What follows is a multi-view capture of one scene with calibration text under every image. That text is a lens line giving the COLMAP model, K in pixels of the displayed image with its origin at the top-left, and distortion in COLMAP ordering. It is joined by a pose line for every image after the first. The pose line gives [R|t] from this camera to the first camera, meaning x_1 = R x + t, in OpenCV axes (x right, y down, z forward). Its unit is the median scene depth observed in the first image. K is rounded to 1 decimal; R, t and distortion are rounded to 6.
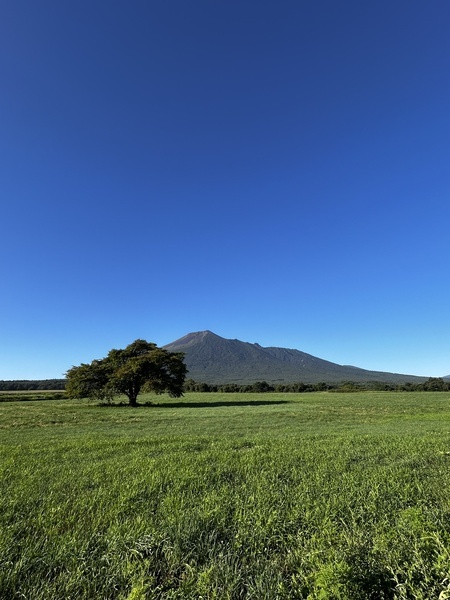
lens RADIAL K [[302.7, 0, 222.7], [0, 302.7, 296.3], [0, 0, 1]] dist [-0.000860, -0.000519]
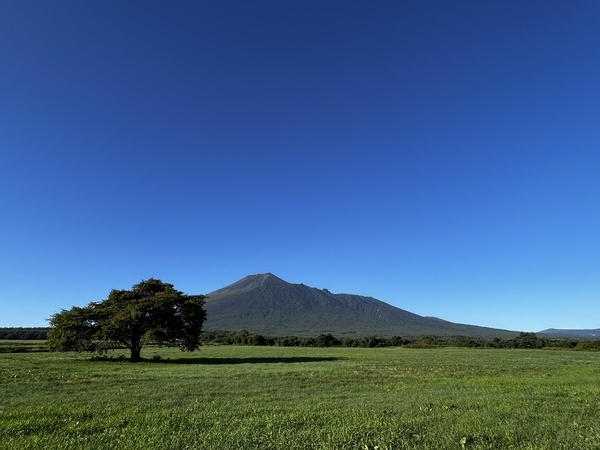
lens RADIAL K [[350.7, 0, 298.5], [0, 350.7, 221.9], [0, 0, 1]] dist [-0.002361, 0.000539]
pose [[0.999260, 0.025429, 0.028843, 0.086015], [-0.024446, 0.999125, -0.033927, 0.012634], [-0.029680, 0.033196, 0.999008, 0.042286]]
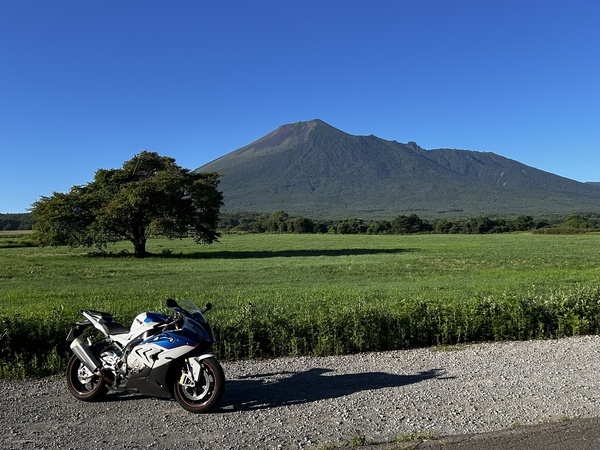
lens RADIAL K [[578.7, 0, 293.0], [0, 578.7, 224.6], [0, 0, 1]] dist [0.052010, 0.000000]
pose [[0.995649, -0.002666, -0.093145, 0.119364], [0.029385, 0.957569, 0.286703, -0.038989], [0.088428, -0.288193, 0.953481, -0.106730]]
